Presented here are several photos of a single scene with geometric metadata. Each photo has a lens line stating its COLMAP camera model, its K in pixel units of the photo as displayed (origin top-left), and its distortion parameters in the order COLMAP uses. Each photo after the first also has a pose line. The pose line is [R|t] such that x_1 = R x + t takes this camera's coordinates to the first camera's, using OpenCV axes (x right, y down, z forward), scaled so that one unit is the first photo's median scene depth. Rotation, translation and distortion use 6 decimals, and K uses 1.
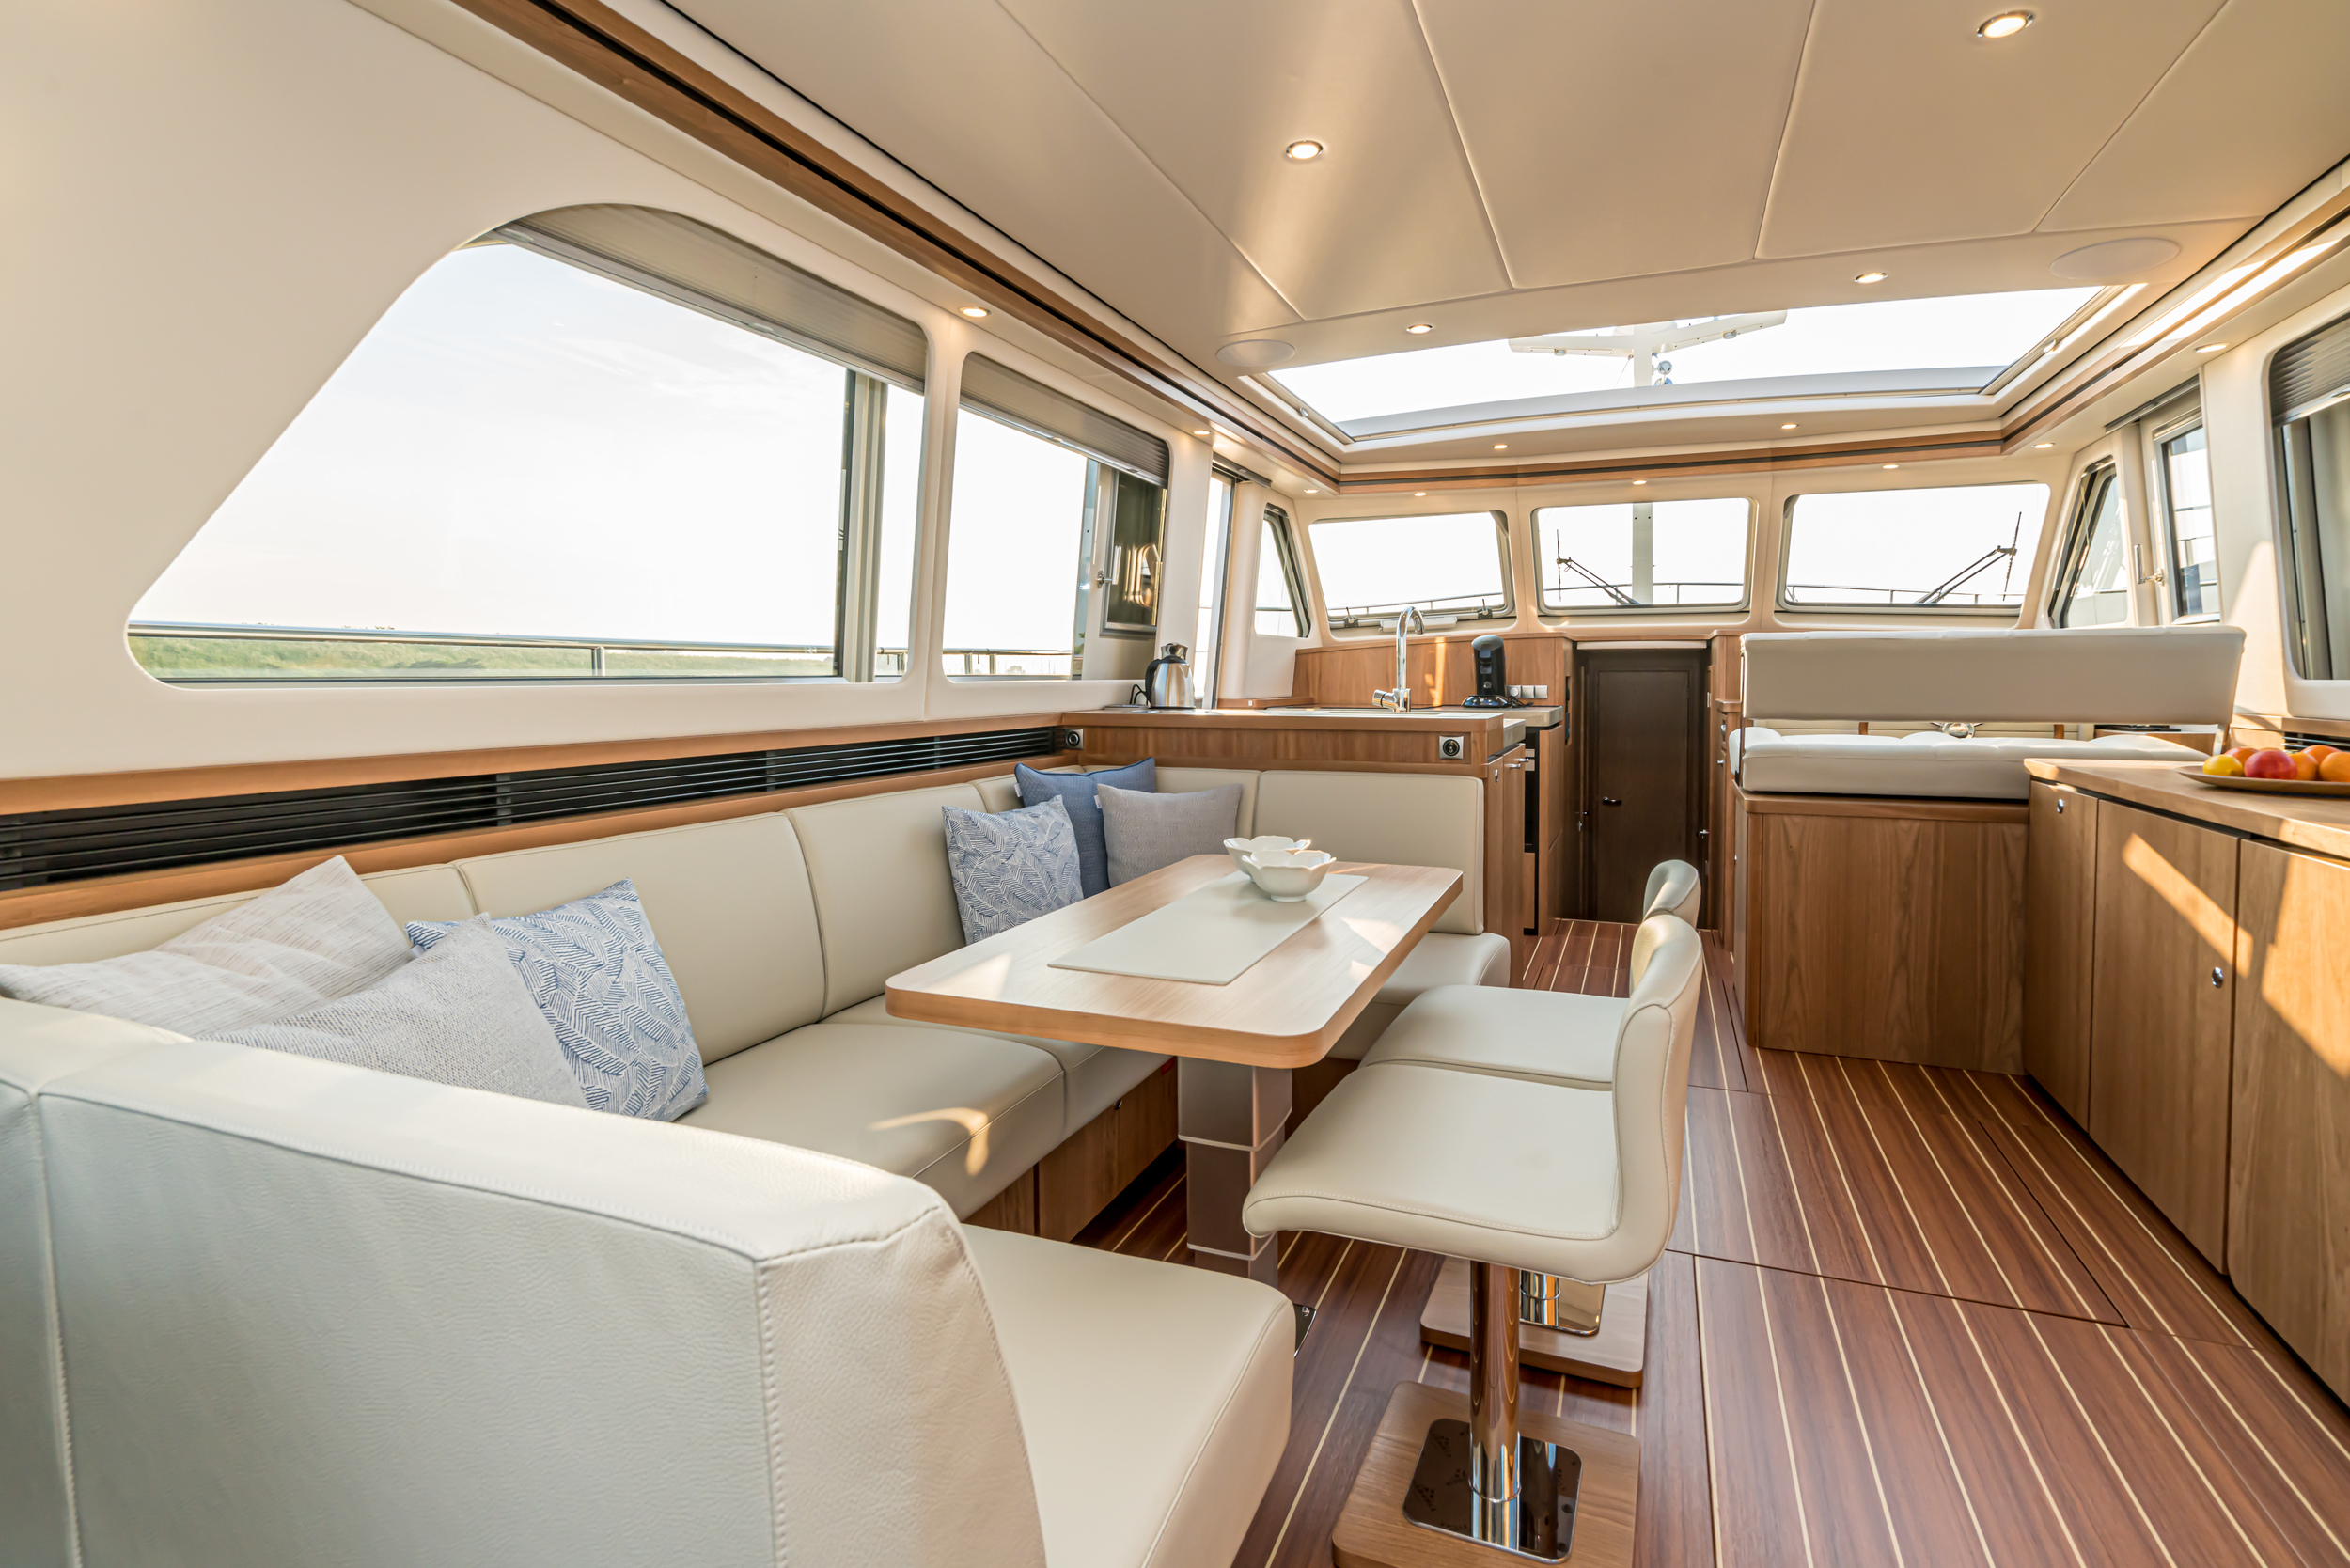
lens RADIAL K [[1095.1, 0, 1179.6], [0, 1095.1, 739.9], [0, 0, 1]] dist [-0.004611, -0.000134]
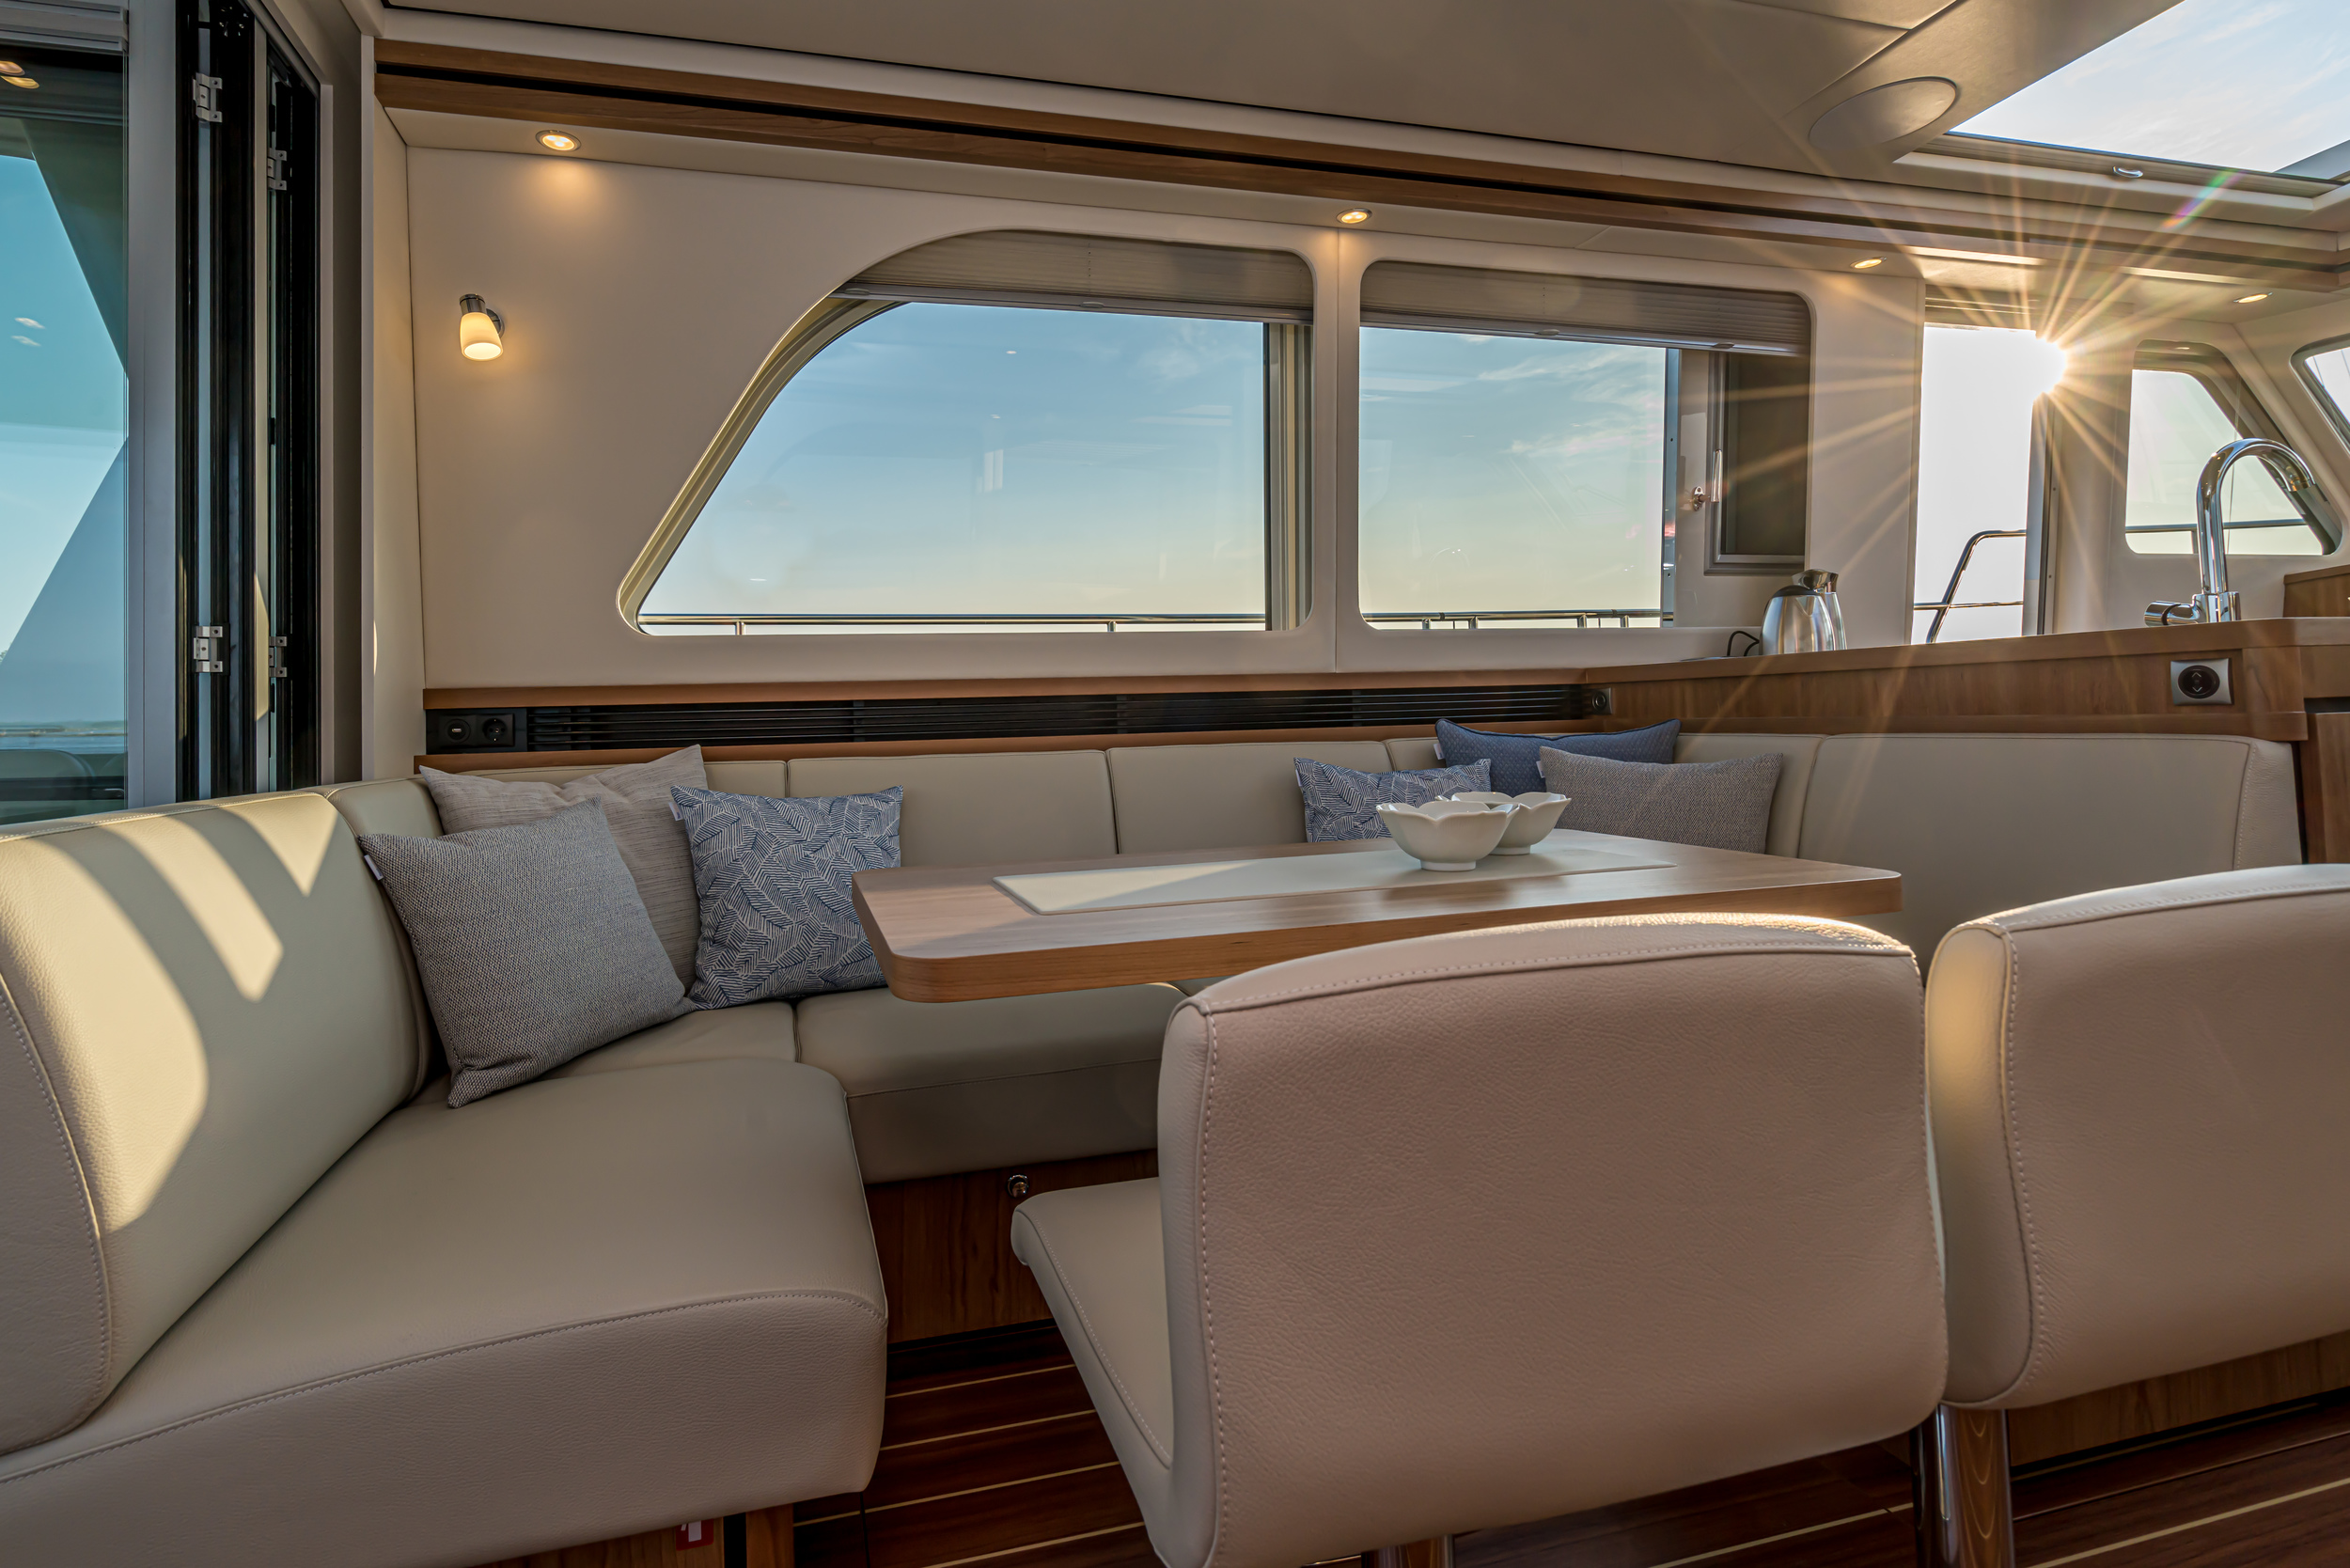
lens RADIAL K [[1060.2, 0, 1131.3], [0, 1060.2, 707.5], [0, 0, 1]] dist [-0.002355, 0.000166]
pose [[0.588202, -0.025881, -0.808300, 0.353275], [-0.024776, 0.998442, -0.049999, 0.055826], [0.808334, 0.049436, 0.586645, 0.310838]]
